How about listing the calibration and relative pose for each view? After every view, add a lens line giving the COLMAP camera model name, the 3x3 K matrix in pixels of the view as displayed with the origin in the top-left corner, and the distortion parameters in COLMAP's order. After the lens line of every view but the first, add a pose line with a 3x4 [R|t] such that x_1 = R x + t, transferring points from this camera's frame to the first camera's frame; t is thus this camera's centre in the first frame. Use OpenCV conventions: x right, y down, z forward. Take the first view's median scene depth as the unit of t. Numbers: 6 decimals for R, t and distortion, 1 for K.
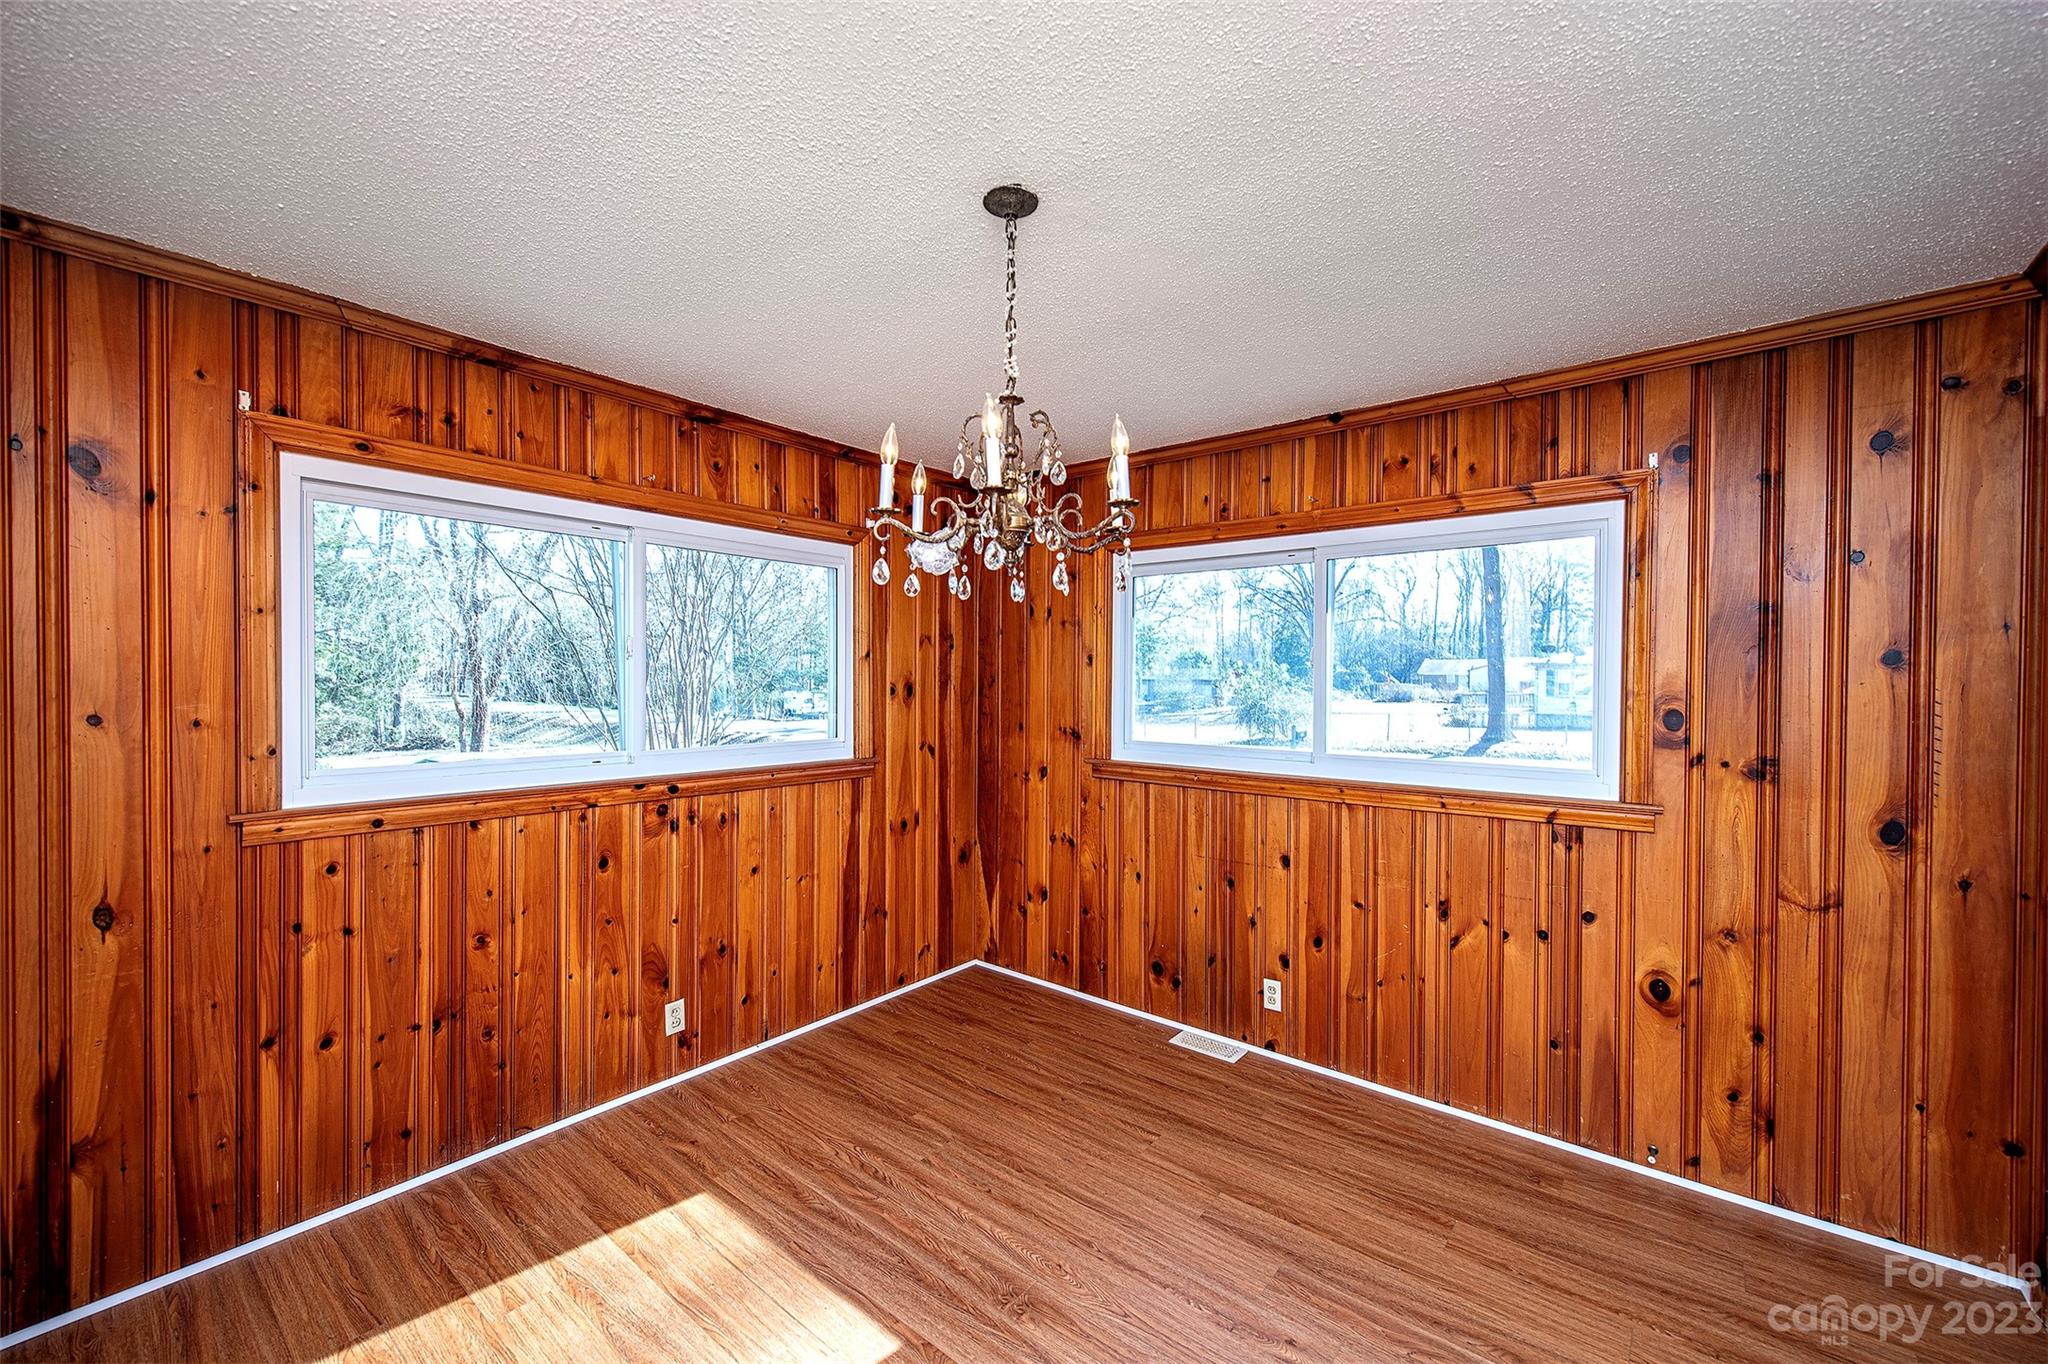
lens RADIAL K [[831.1, 0, 1023.5], [0, 831.1, 683.6], [0, 0, 1]] dist [0.002055, 0.000223]
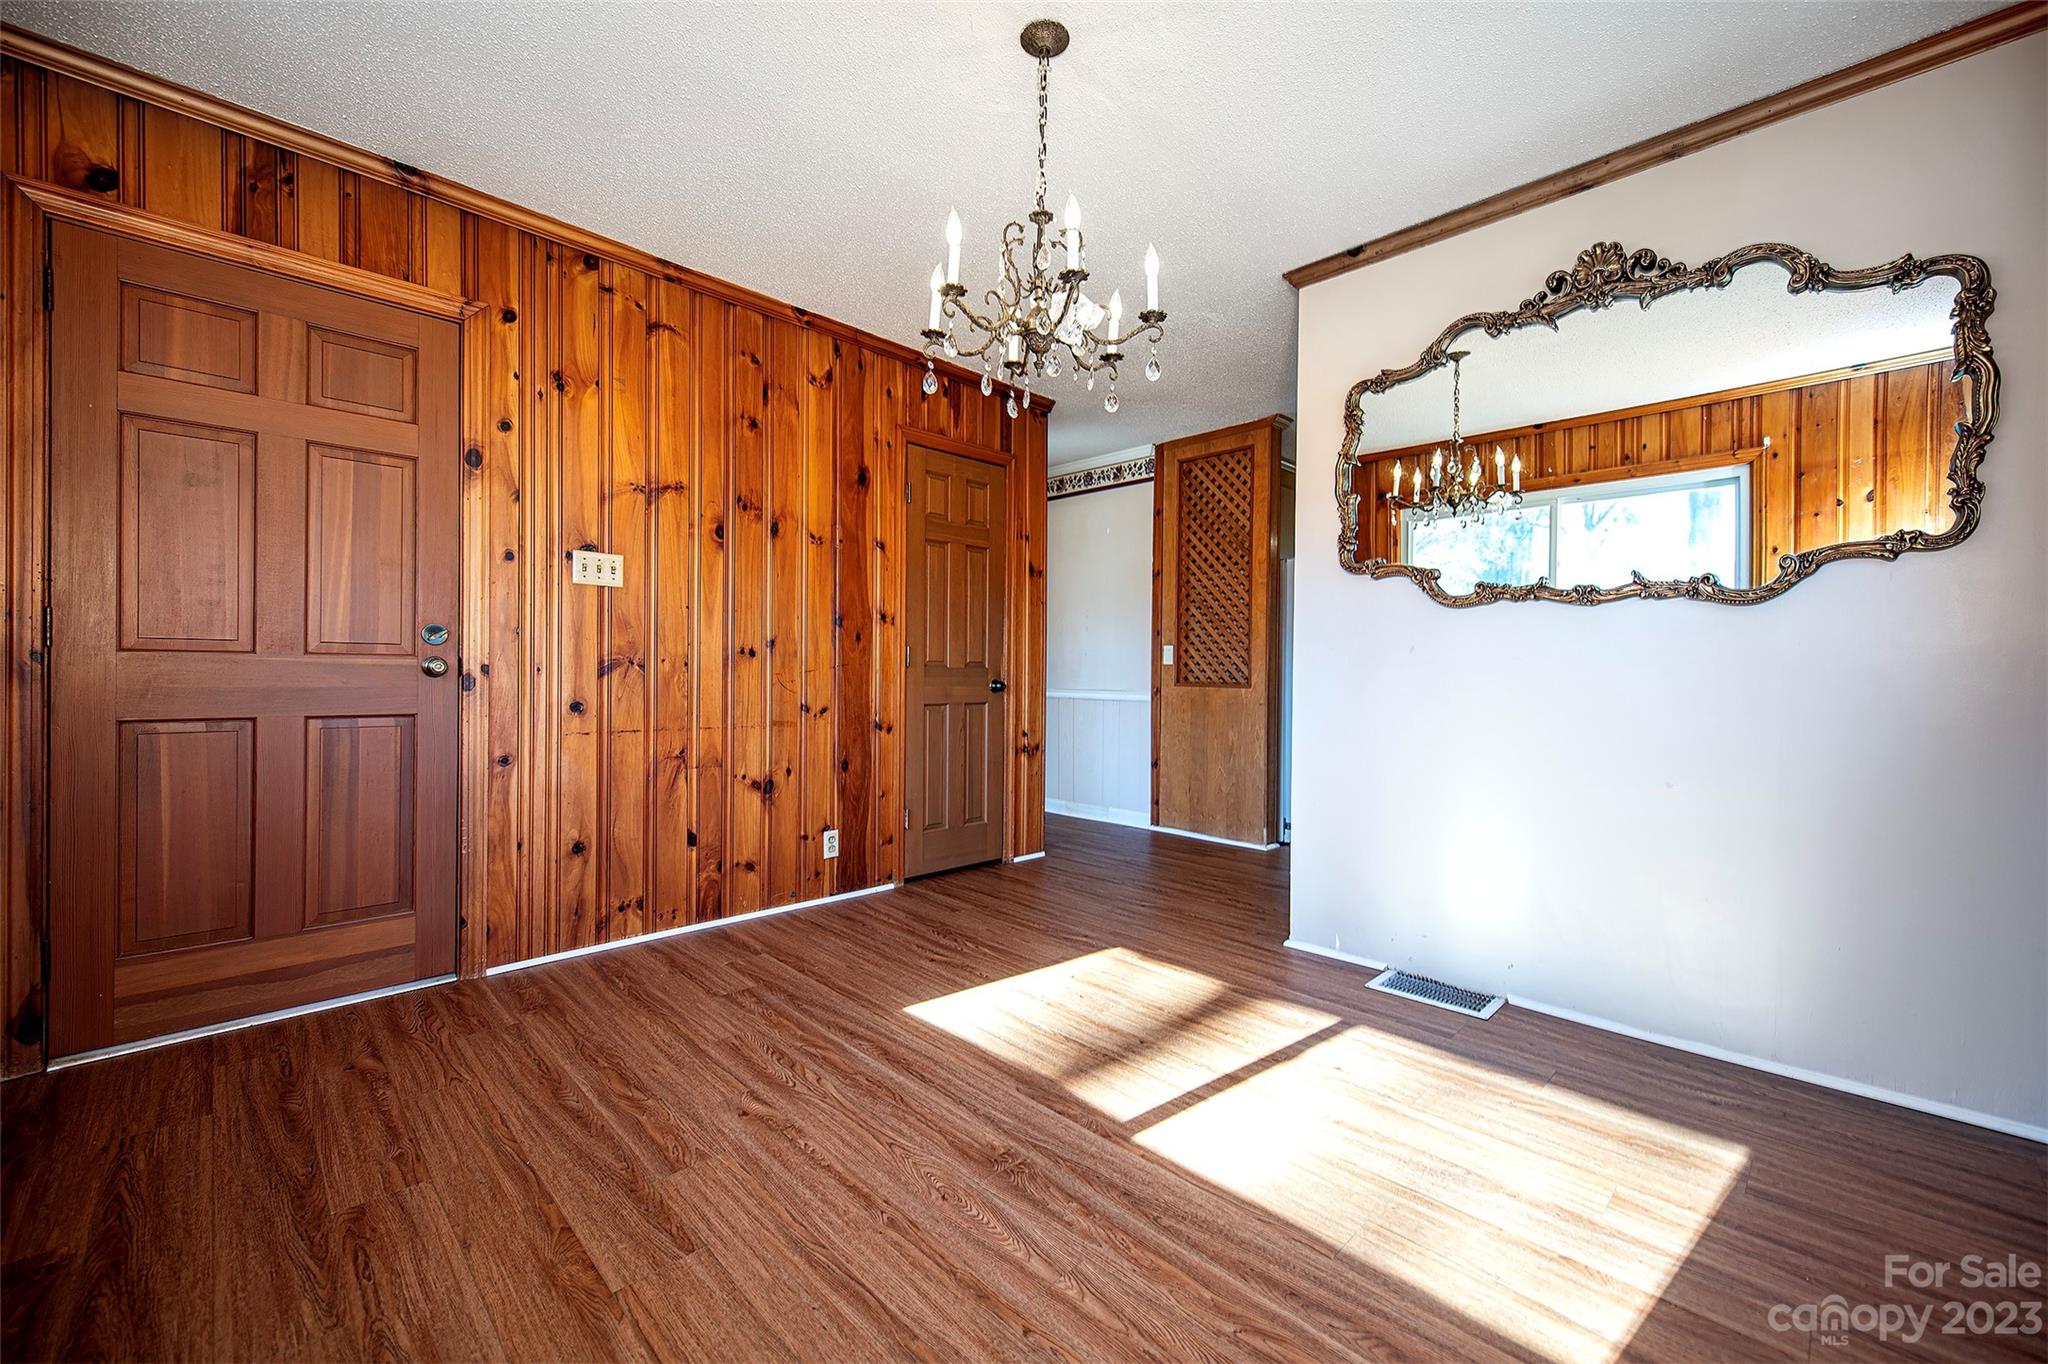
lens RADIAL K [[831.1, 0, 1023.5], [0, 831.1, 677.7], [0, 0, 1]] dist [0.002055, 0.000223]
pose [[-0.993956, -0.018586, 0.108190, -0.097204], [-0.017200, 0.999758, 0.013735, 0.206609], [-0.108419, 0.011792, -0.994035, 1.664658]]
